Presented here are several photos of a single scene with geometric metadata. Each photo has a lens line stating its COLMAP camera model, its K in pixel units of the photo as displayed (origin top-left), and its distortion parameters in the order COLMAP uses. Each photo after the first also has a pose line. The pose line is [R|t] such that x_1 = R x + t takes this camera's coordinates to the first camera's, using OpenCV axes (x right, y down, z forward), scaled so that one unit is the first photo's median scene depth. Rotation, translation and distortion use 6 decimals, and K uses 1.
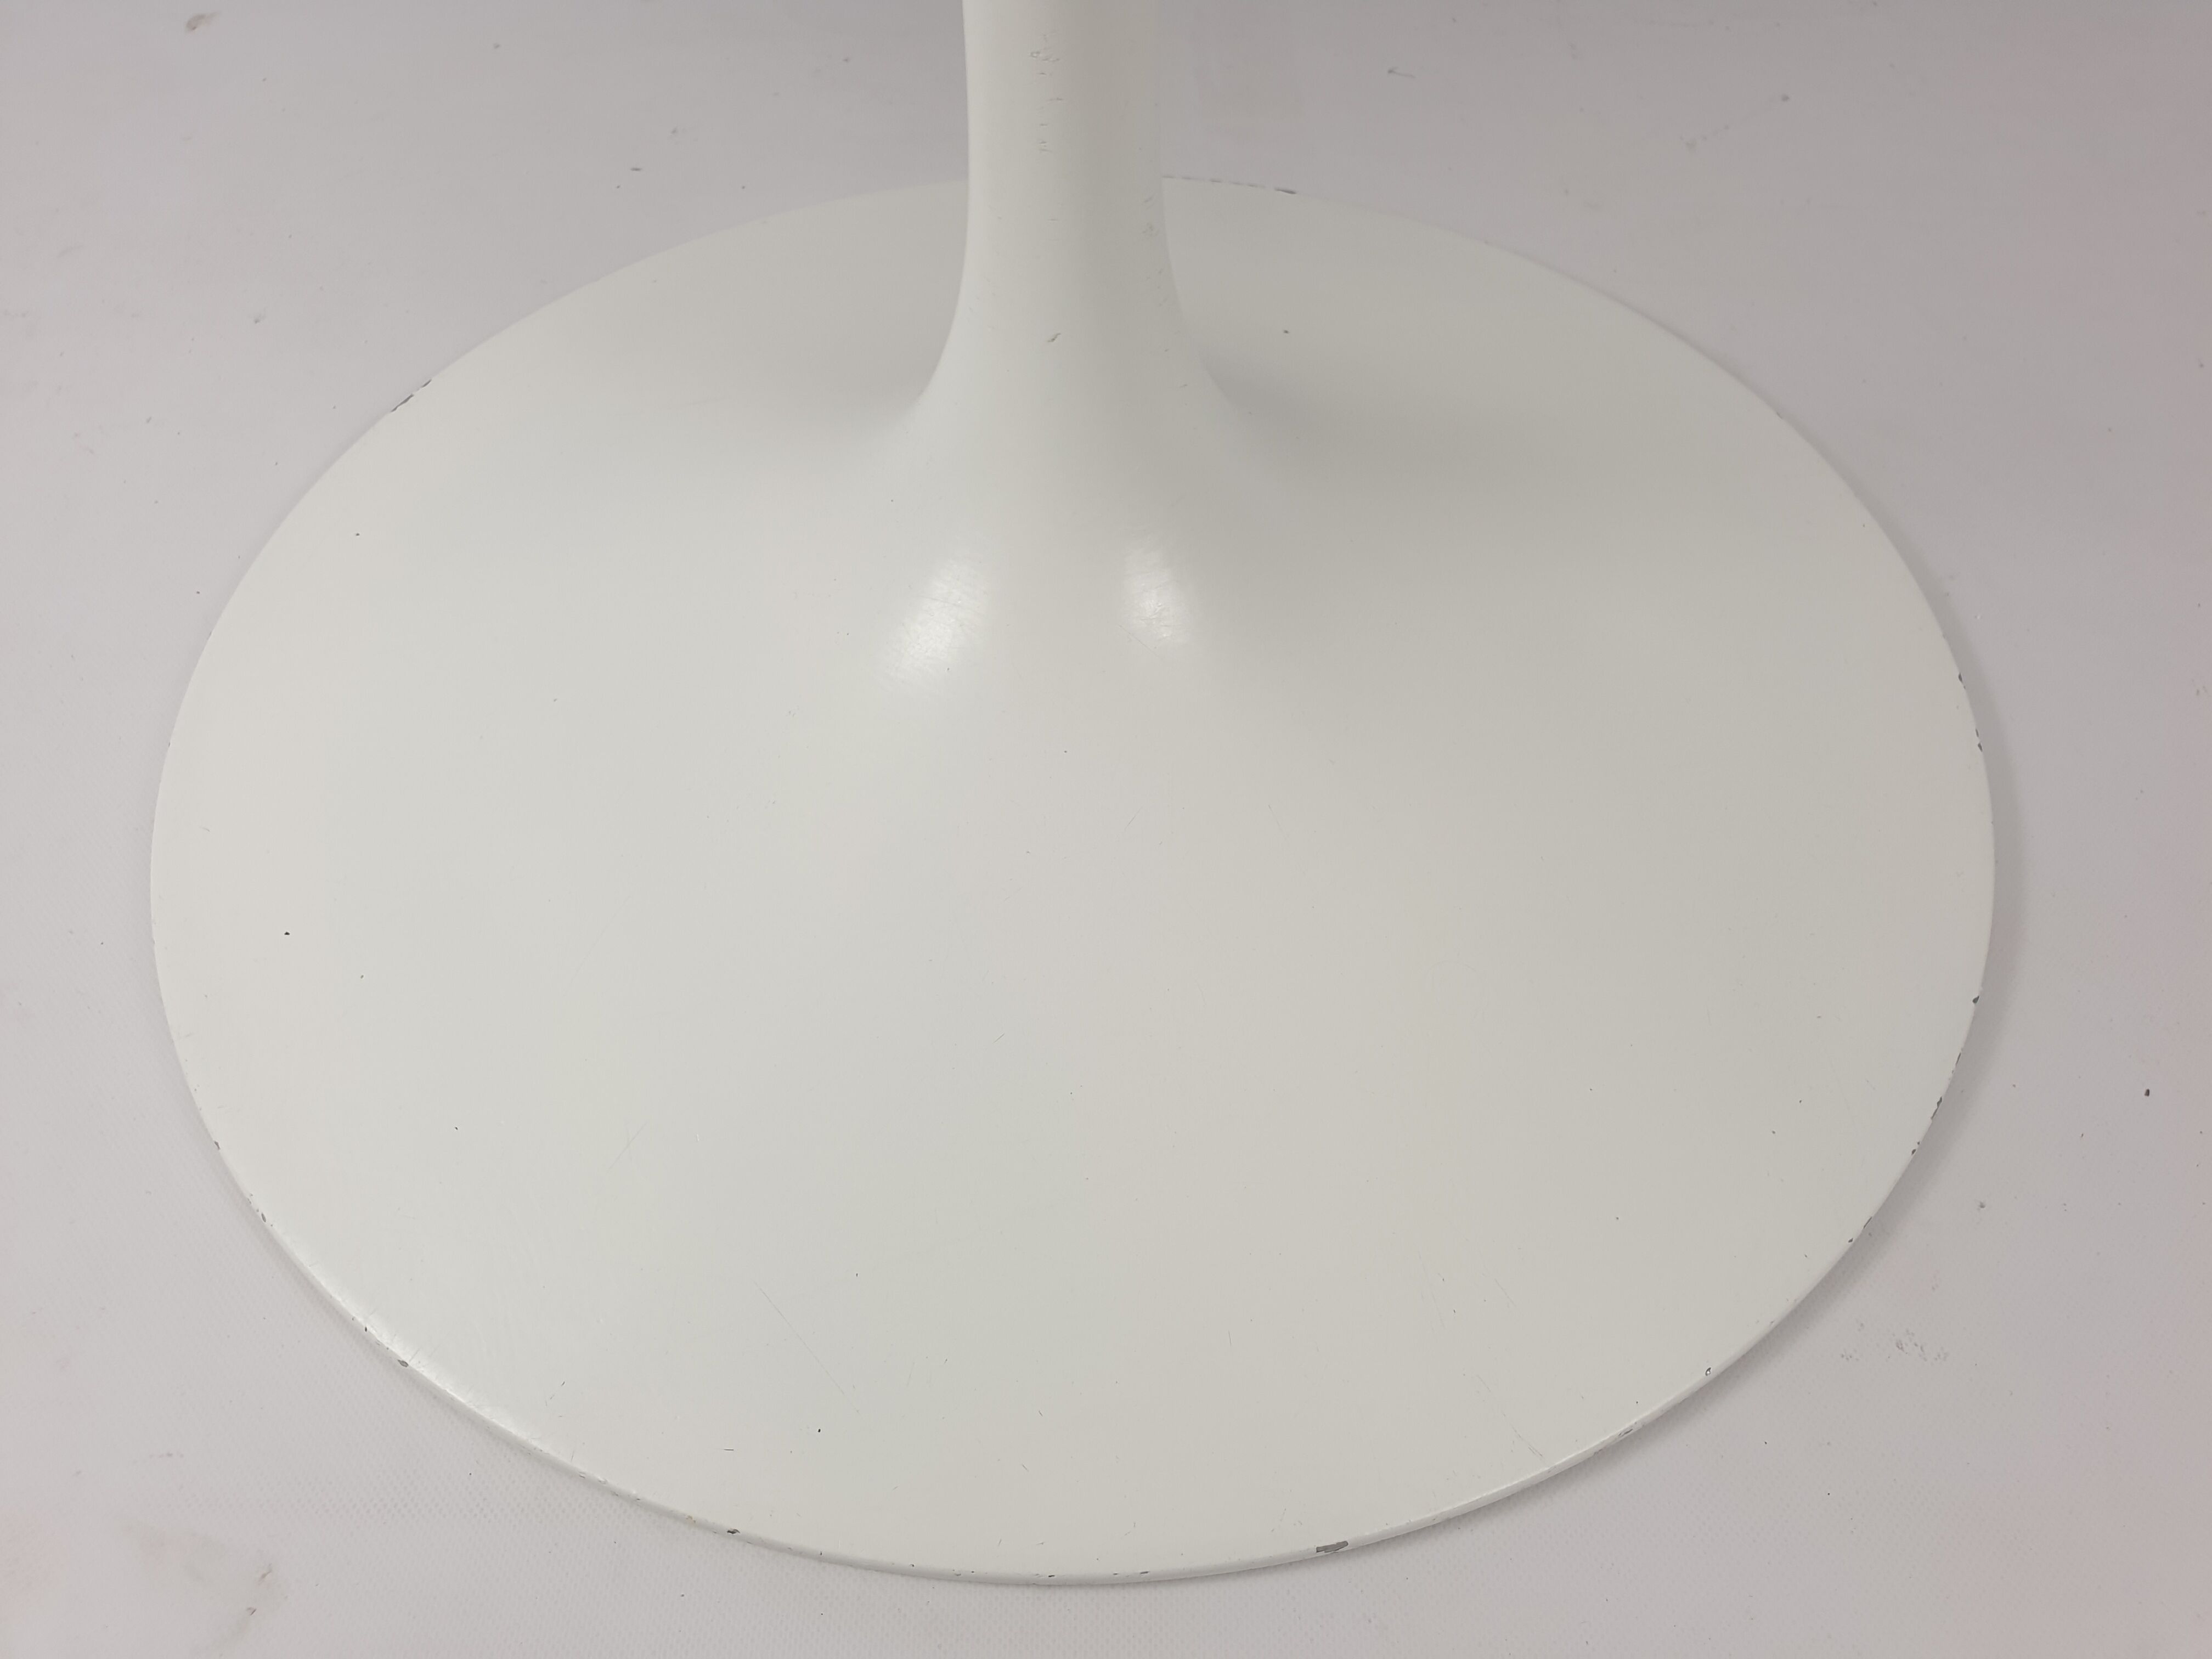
lens RADIAL K [[1659.4, 0, 1116.3], [0, 1659.4, 823.7], [0, 0, 1]] dist [0.019524, -0.048944]
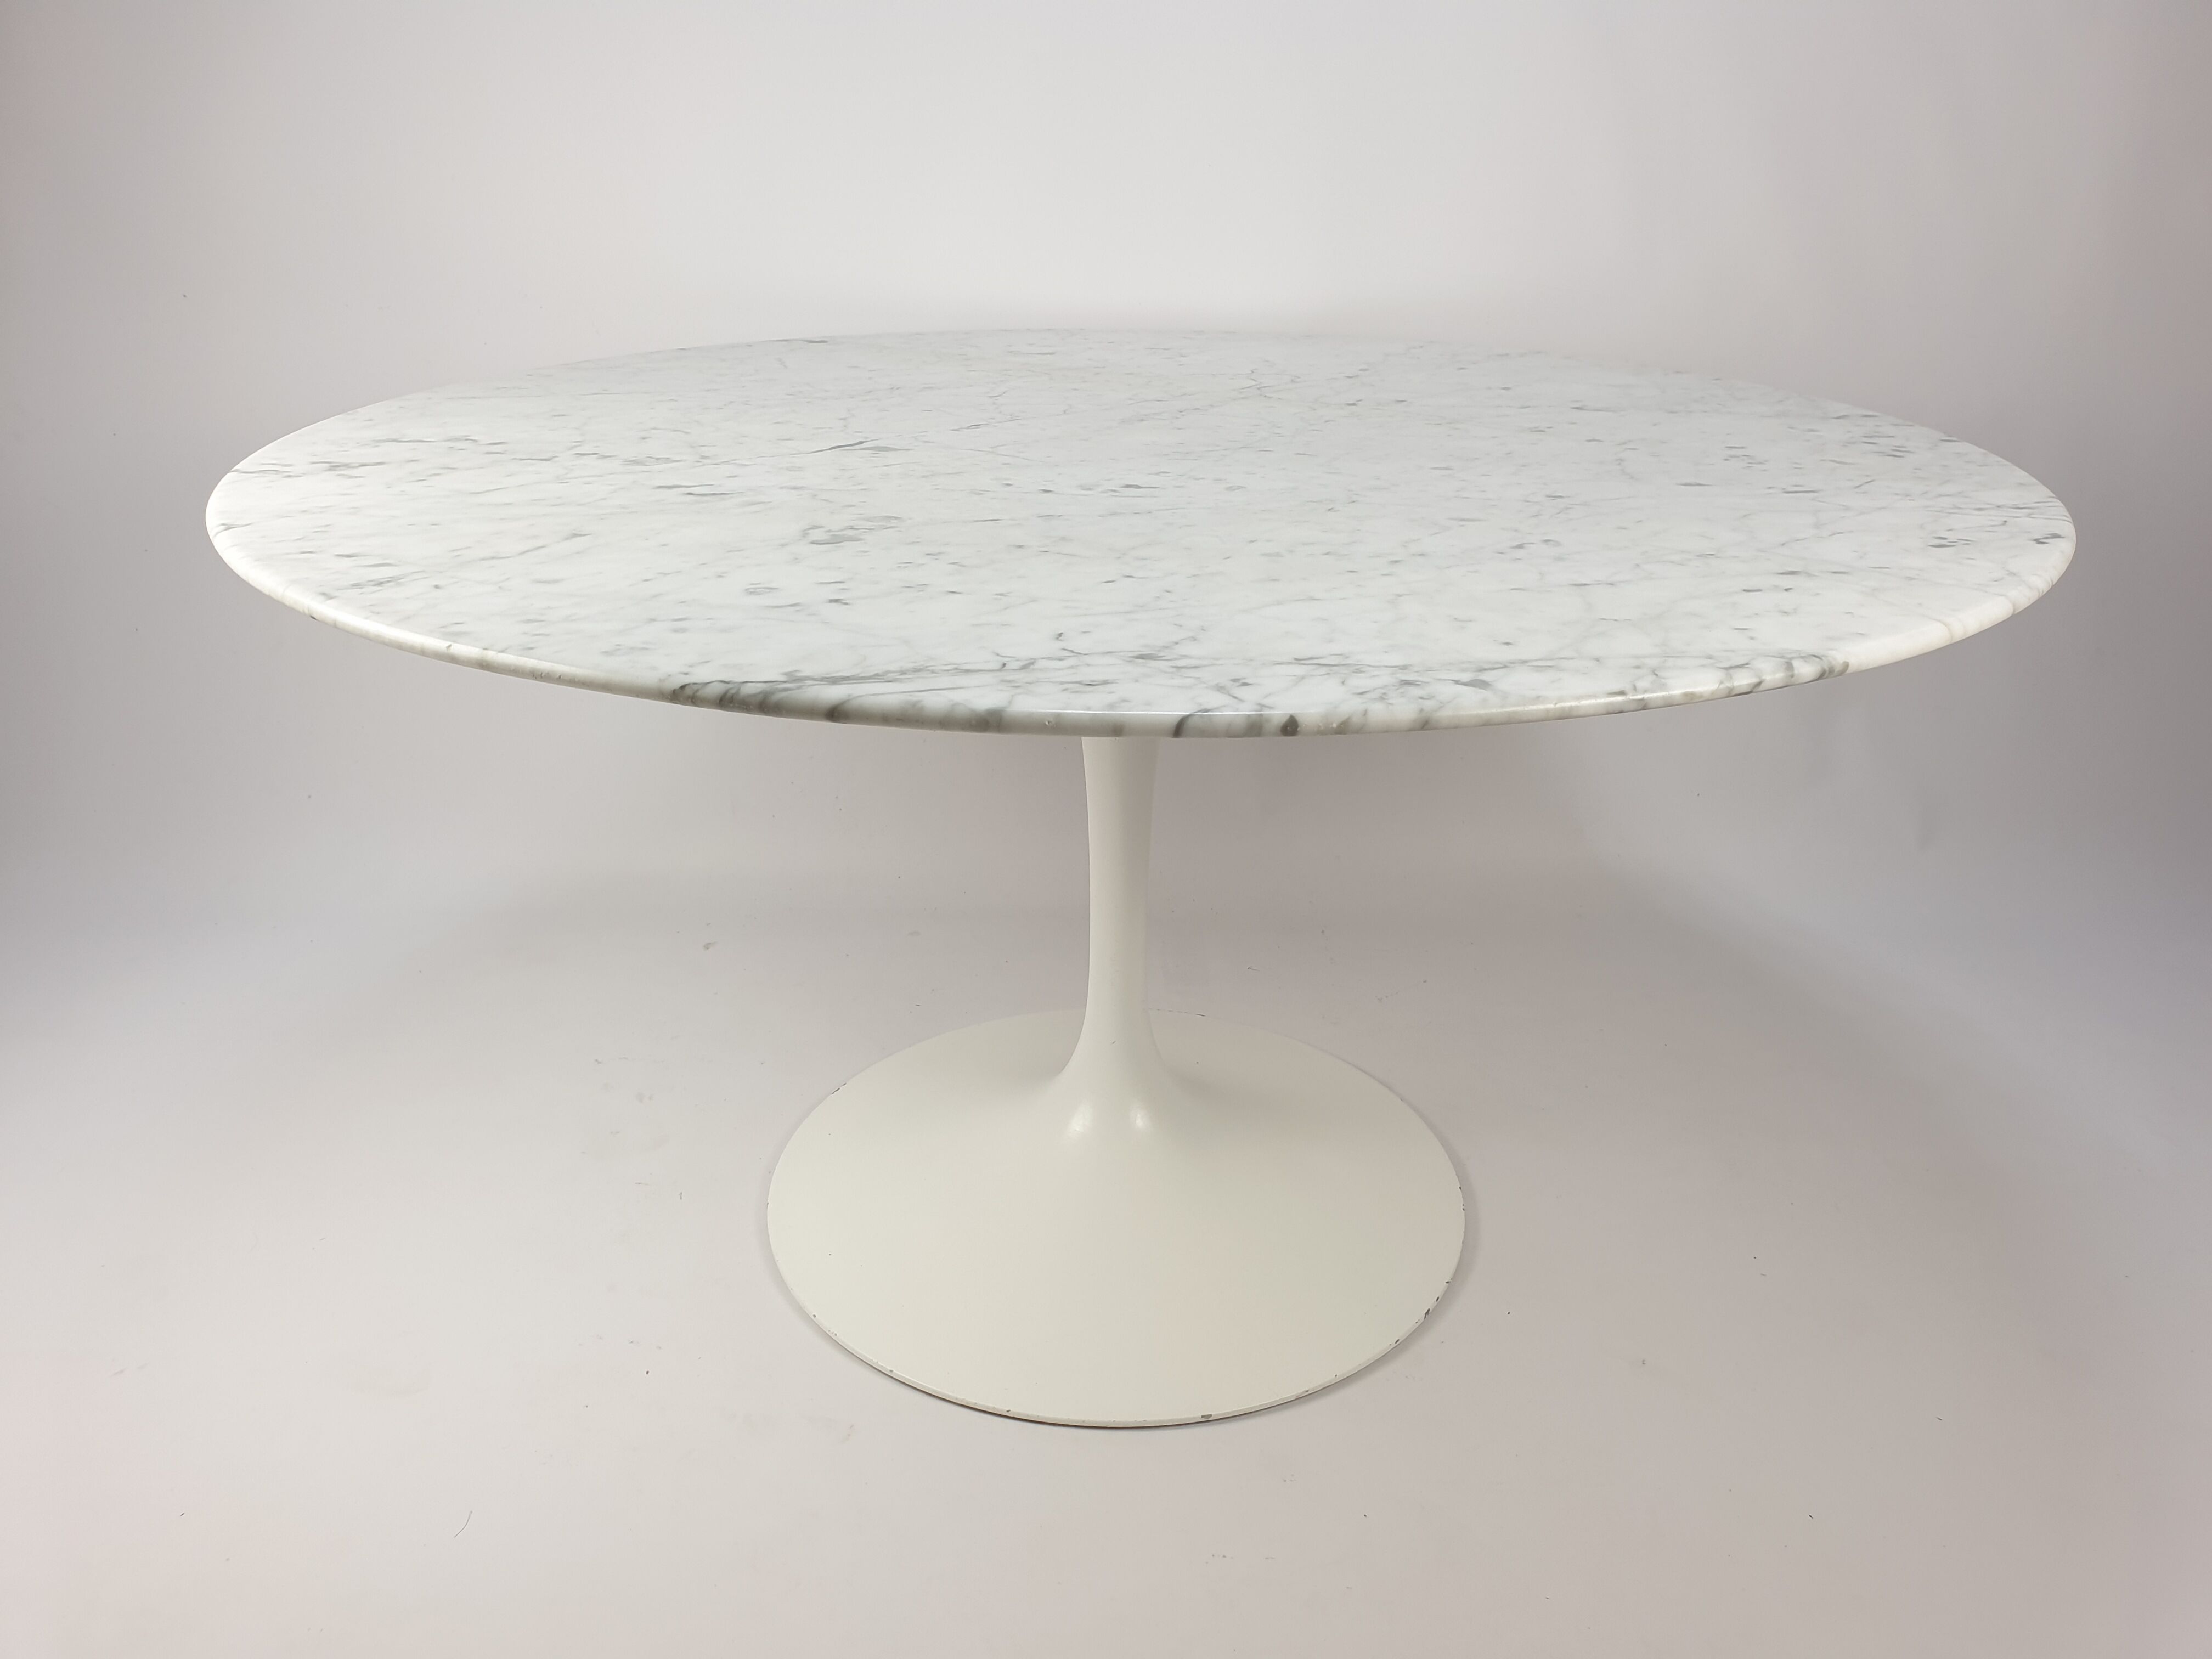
lens RADIAL K [[1659.4, 0, 1085.6], [0, 1659.4, 843.8], [0, 0, 1]] dist [0.019524, -0.048944]
pose [[0.999965, 0.003559, -0.007520, -0.058207], [-0.006723, 0.878097, -0.478435, 0.786695], [0.004901, 0.478469, 0.878091, -1.751486]]
